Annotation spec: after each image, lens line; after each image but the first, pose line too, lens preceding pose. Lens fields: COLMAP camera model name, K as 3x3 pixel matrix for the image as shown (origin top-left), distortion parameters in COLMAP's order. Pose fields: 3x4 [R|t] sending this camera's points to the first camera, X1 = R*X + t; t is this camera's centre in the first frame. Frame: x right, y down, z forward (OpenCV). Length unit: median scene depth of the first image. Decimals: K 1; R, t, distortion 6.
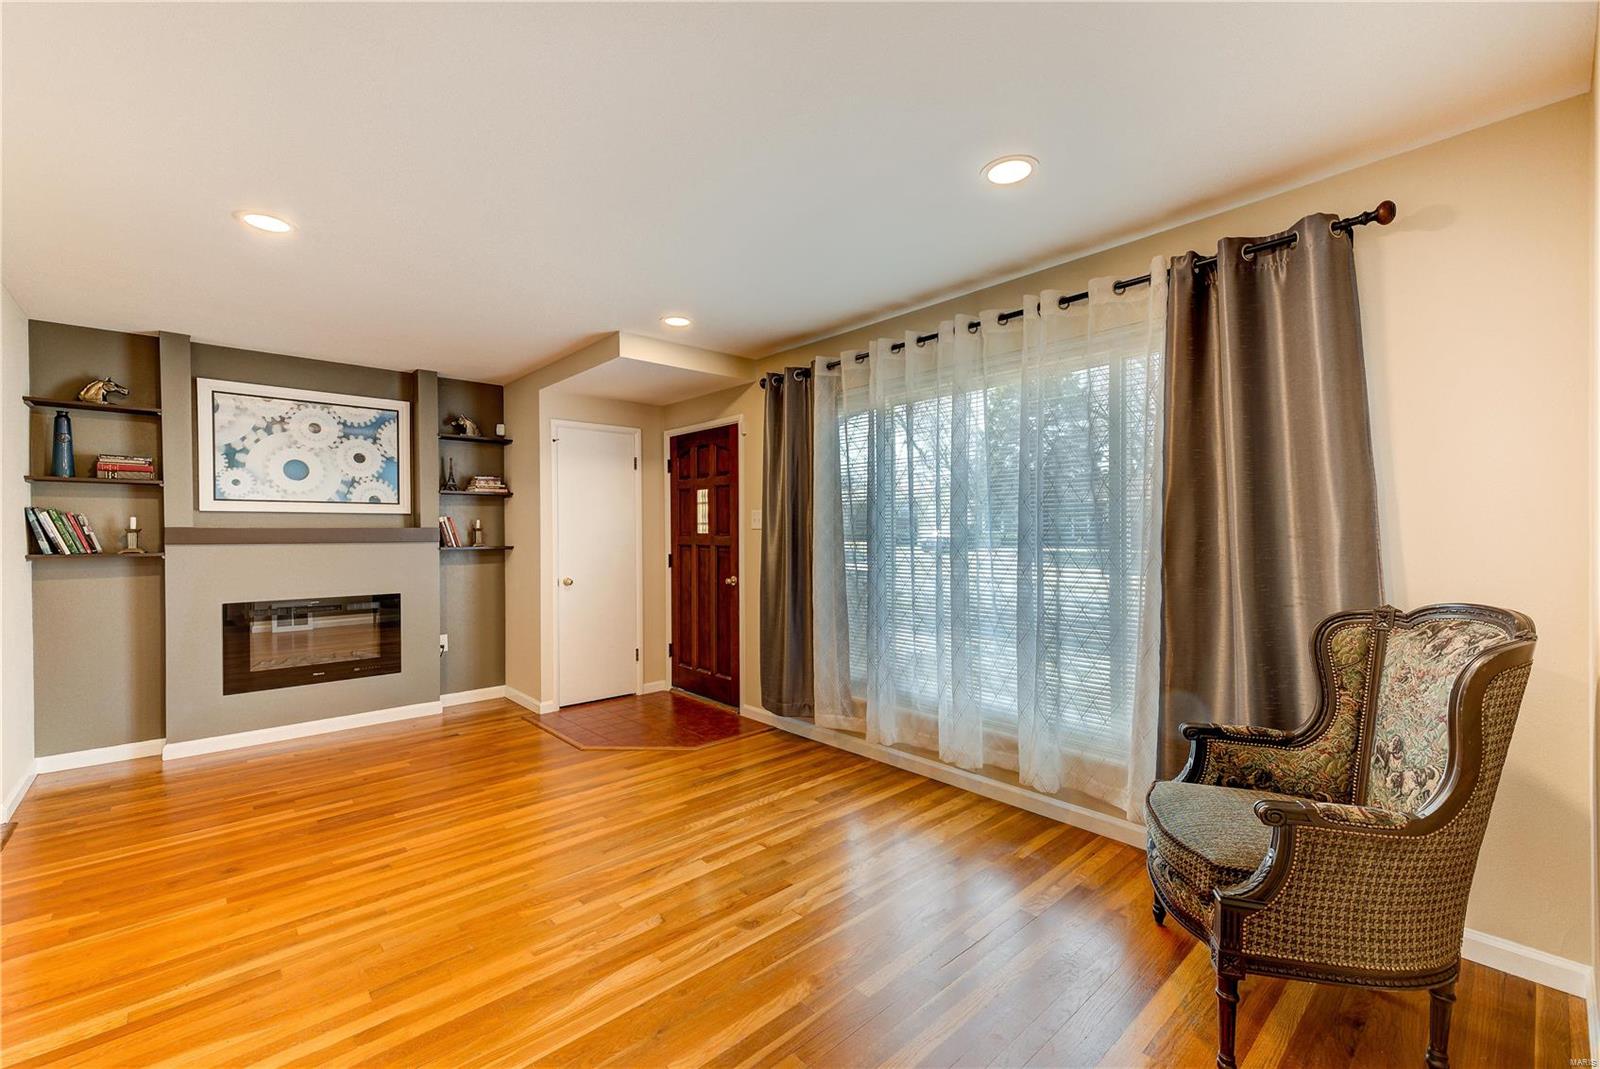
lens RADIAL K [[675.2, 0, 818.6], [0, 675.2, 535.5], [0, 0, 1]] dist [0.010162, -0.000143]
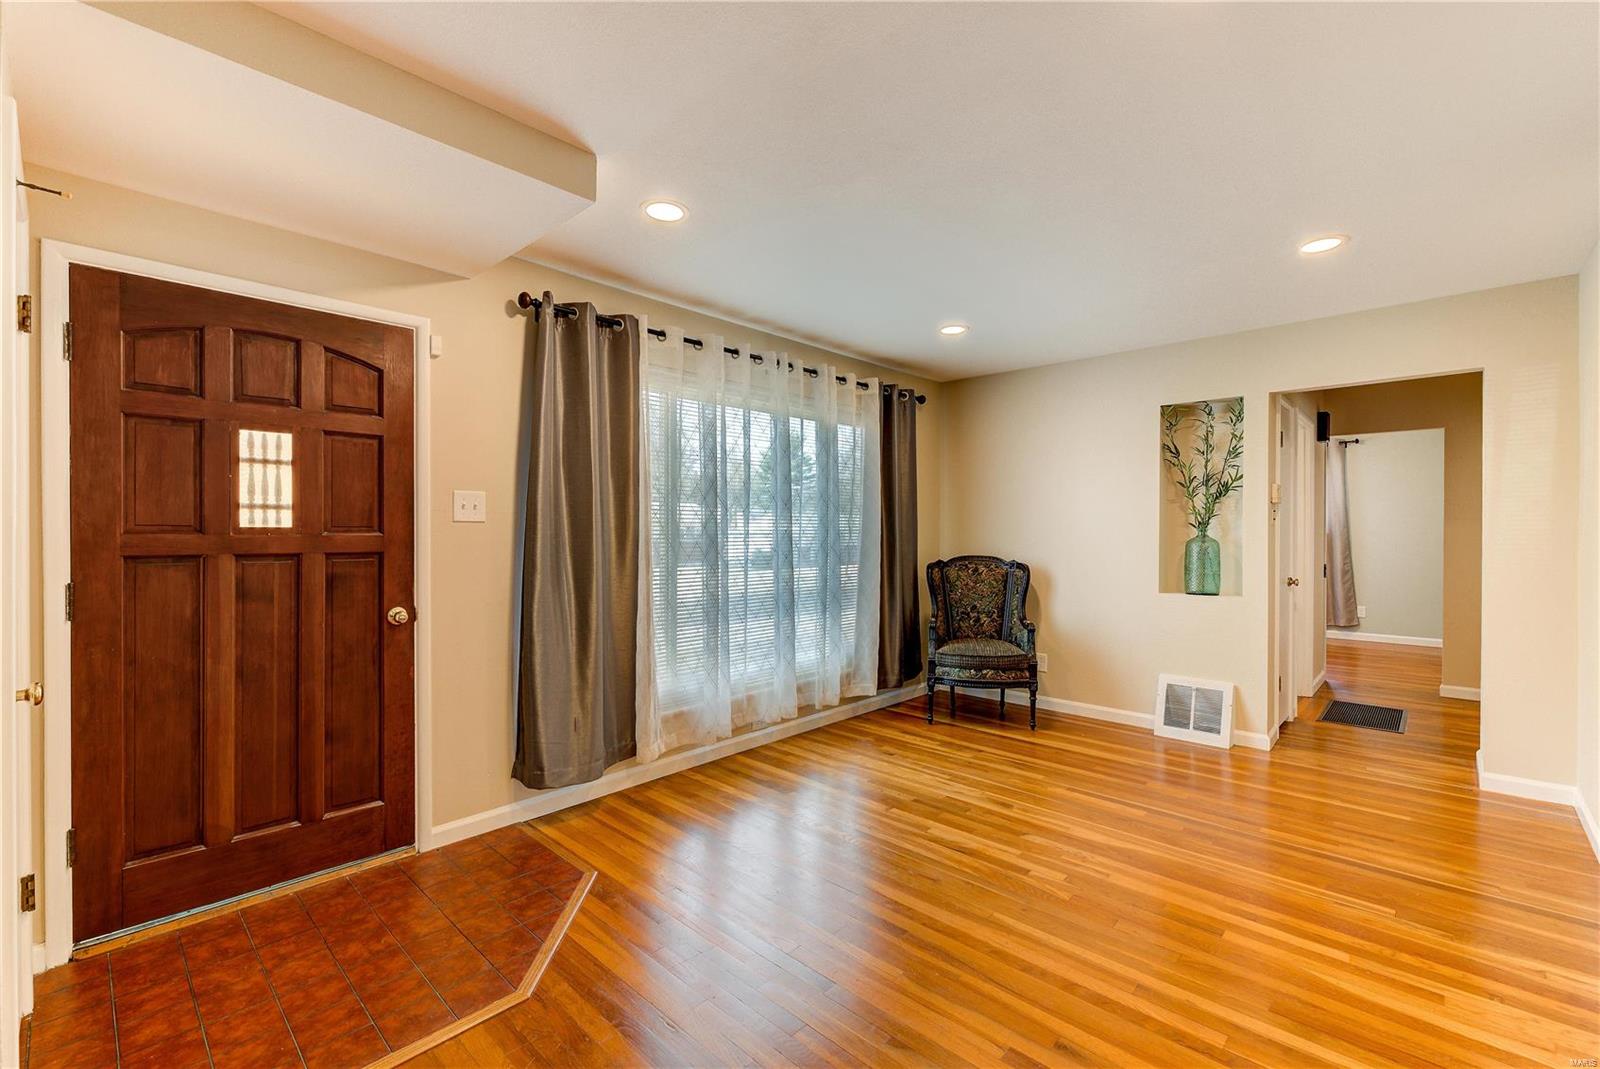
lens RADIAL K [[675.2, 0, 818.6], [0, 675.2, 535.5], [0, 0, 1]] dist [0.010162, -0.000143]
pose [[-0.082342, -0.003003, 0.996600, -1.311039], [0.002851, 0.999991, 0.003249, 0.003217], [-0.996600, 0.003109, -0.082332, 1.336745]]
